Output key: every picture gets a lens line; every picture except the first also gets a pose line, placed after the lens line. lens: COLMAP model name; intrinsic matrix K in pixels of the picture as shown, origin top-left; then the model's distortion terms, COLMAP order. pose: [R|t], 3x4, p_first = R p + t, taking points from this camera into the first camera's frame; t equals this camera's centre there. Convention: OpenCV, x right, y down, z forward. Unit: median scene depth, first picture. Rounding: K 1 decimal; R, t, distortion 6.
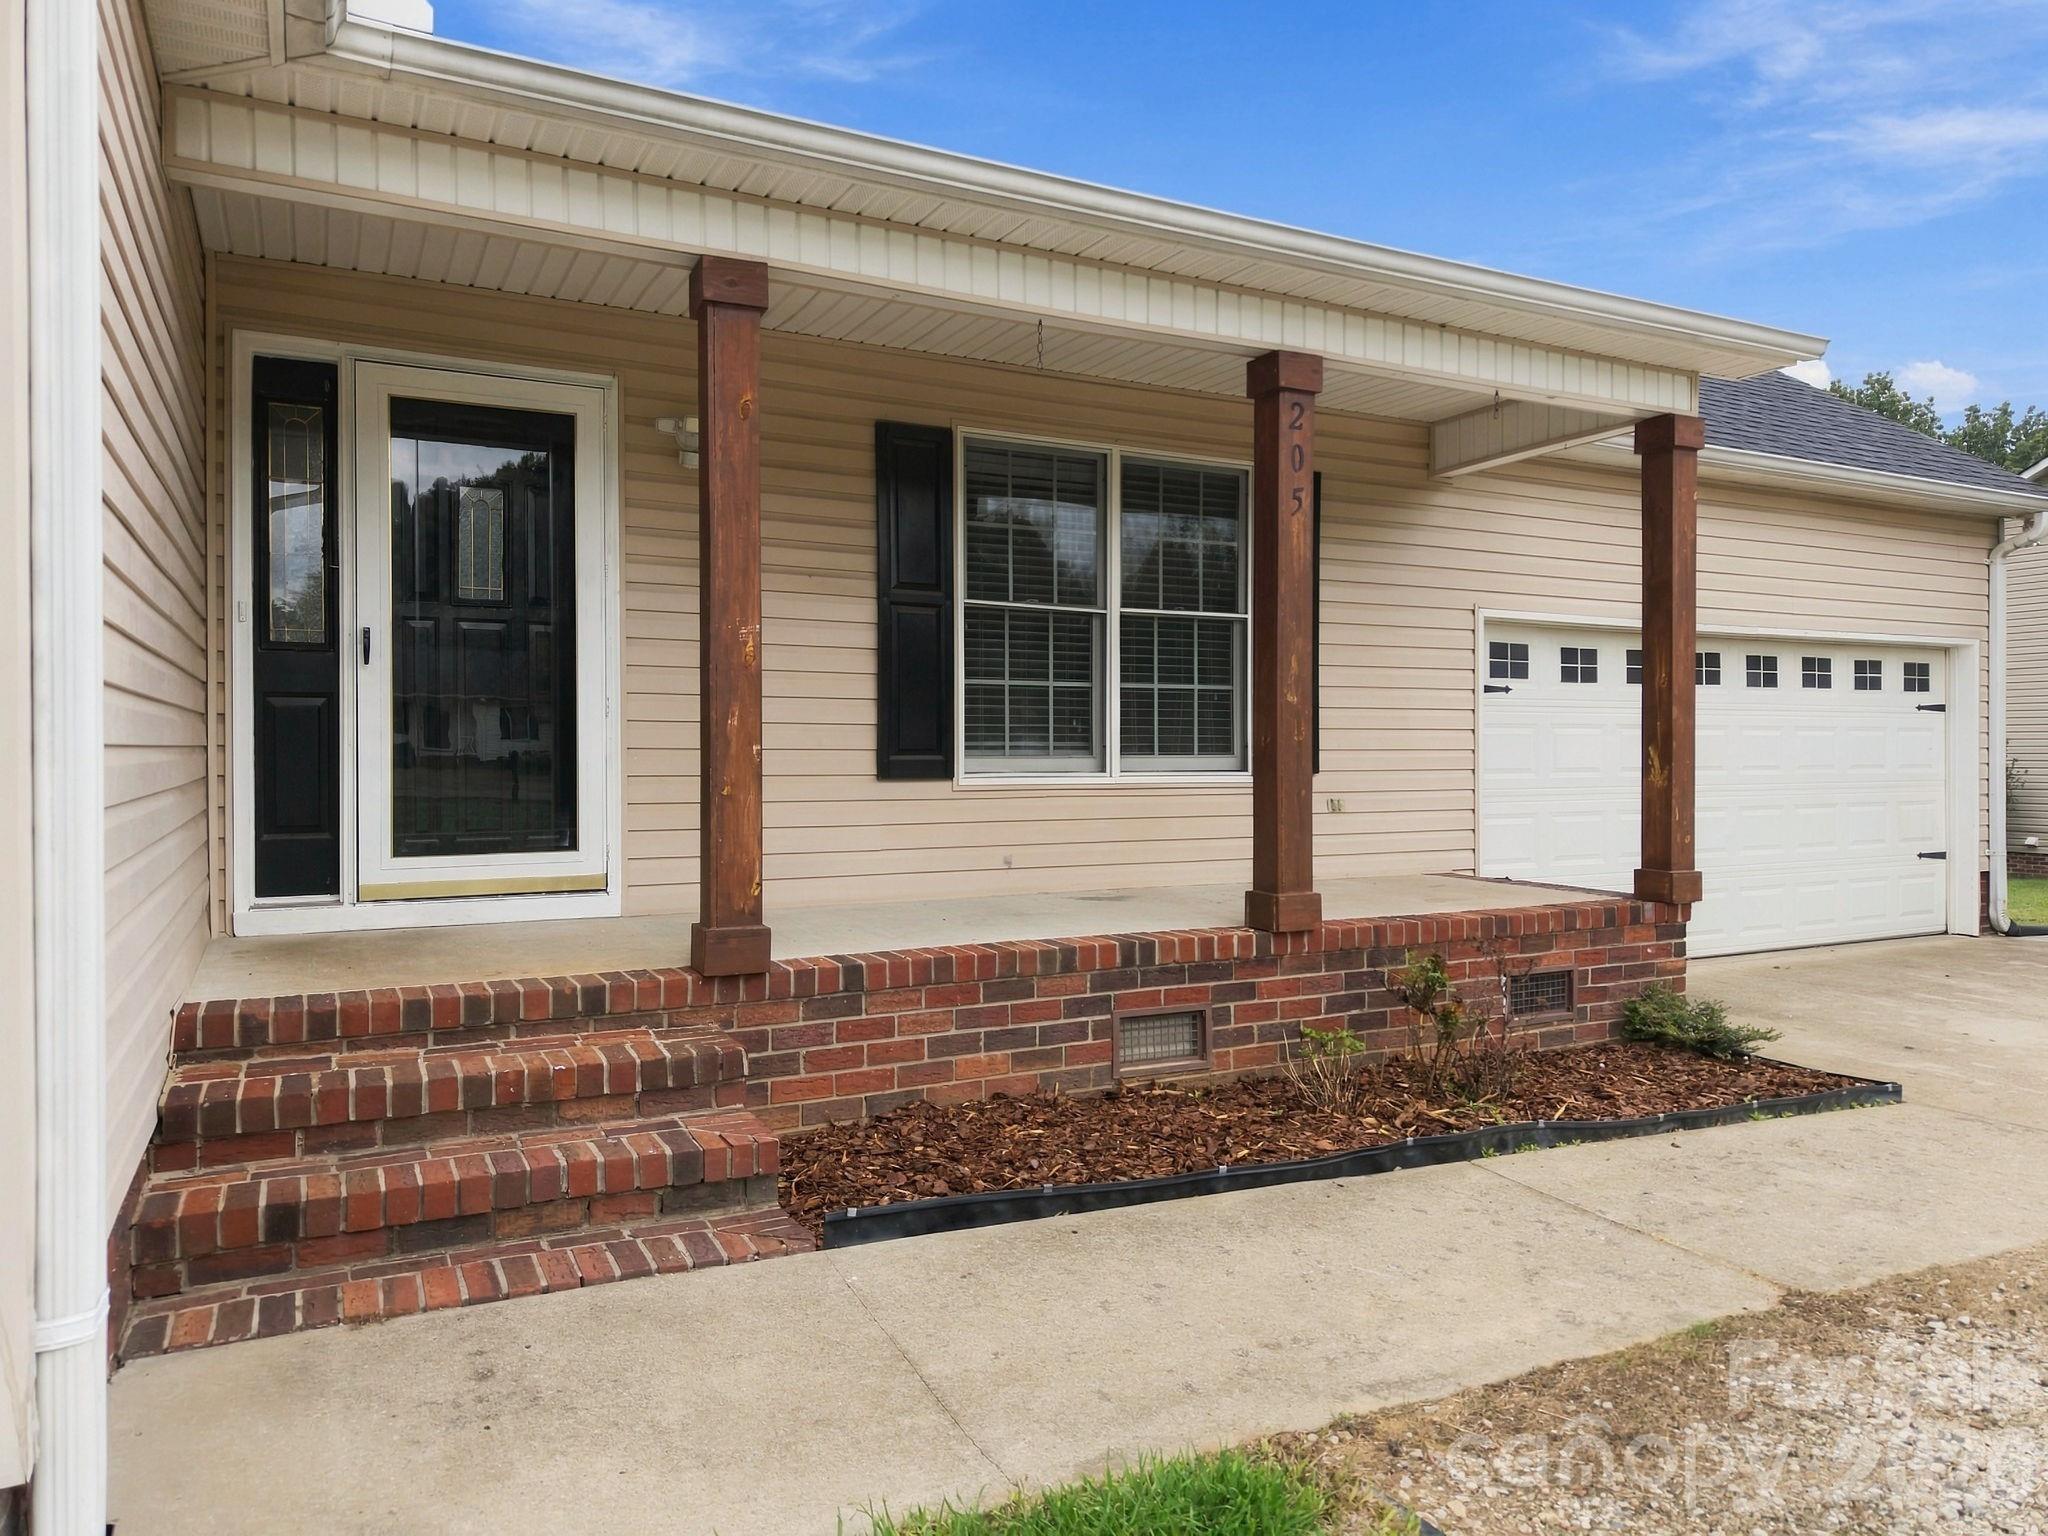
lens RADIAL K [[1360.4, 0, 1026.8], [0, 1360.4, 769.7], [0, 0, 1]] dist [0.021315, -0.000842]
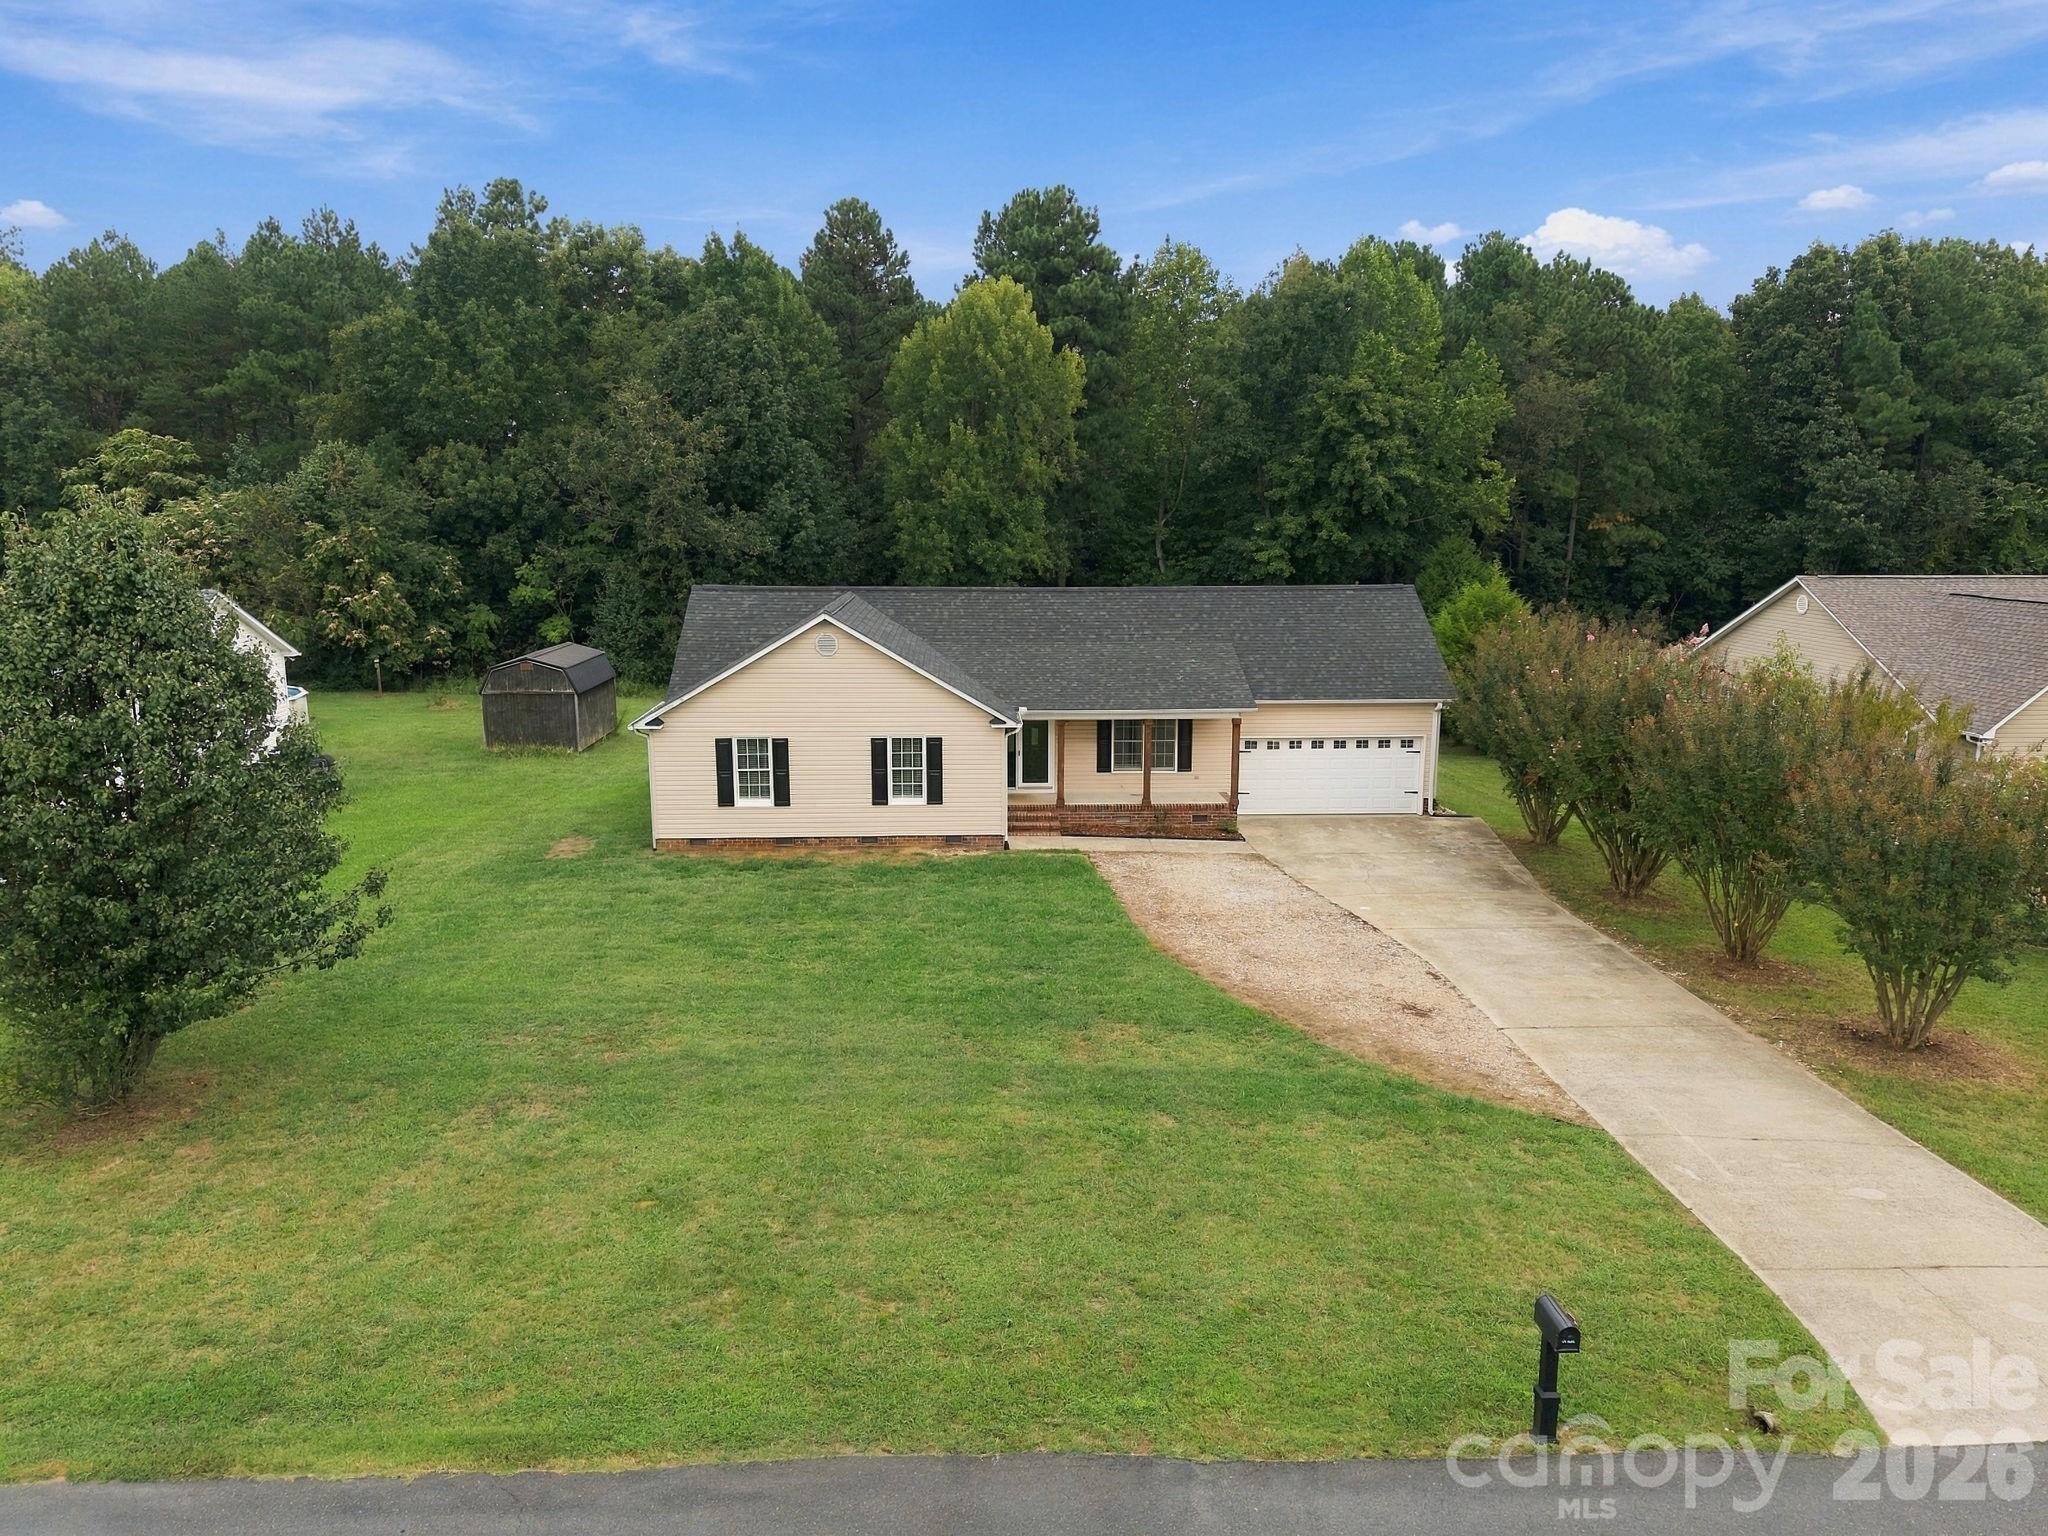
lens RADIAL K [[1380.0, 0, 1028.3], [0, 1380.0, 769.0], [0, 0, 1]] dist [0.004650, -0.000867]
pose [[0.907160, 0.082057, -0.412706, 2.119081], [-0.005622, 0.983078, 0.183104, -1.117580], [0.420747, -0.163784, 0.892270, -4.533440]]
